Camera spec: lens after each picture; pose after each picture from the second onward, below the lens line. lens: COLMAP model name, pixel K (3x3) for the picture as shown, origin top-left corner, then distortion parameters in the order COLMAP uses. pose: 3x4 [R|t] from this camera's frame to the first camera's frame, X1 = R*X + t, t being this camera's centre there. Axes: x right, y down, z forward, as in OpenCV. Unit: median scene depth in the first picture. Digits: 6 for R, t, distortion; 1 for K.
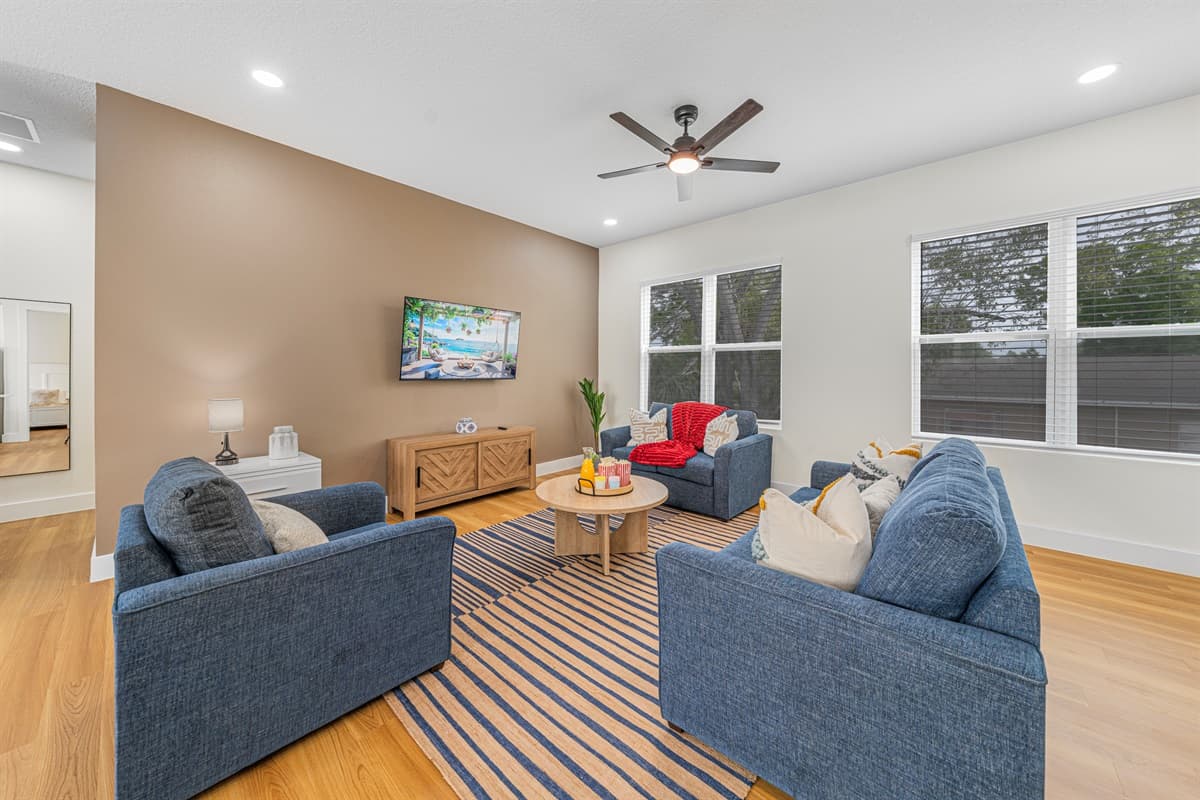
lens RADIAL K [[430.6, 0, 598.0], [0, 430.6, 393.6], [0, 0, 1]] dist [-0.000403, -0.000052]
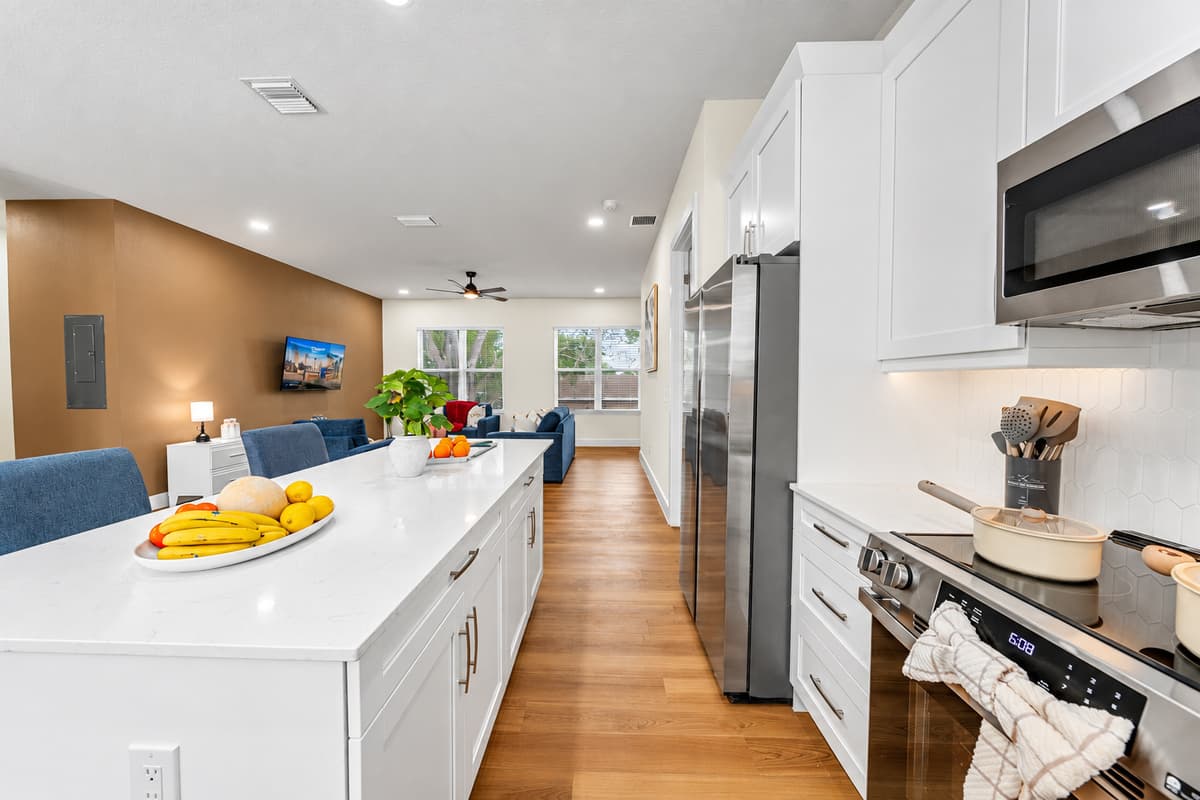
lens RADIAL K [[394.3, 0, 604.0], [0, 394.3, 392.3], [0, 0, 1]] dist [-0.001710, -0.000222]
pose [[0.751686, -0.018489, 0.659262, -0.555375], [0.031313, 0.999480, -0.007672, 0.028427], [-0.658777, 0.026411, 0.751874, -0.883012]]
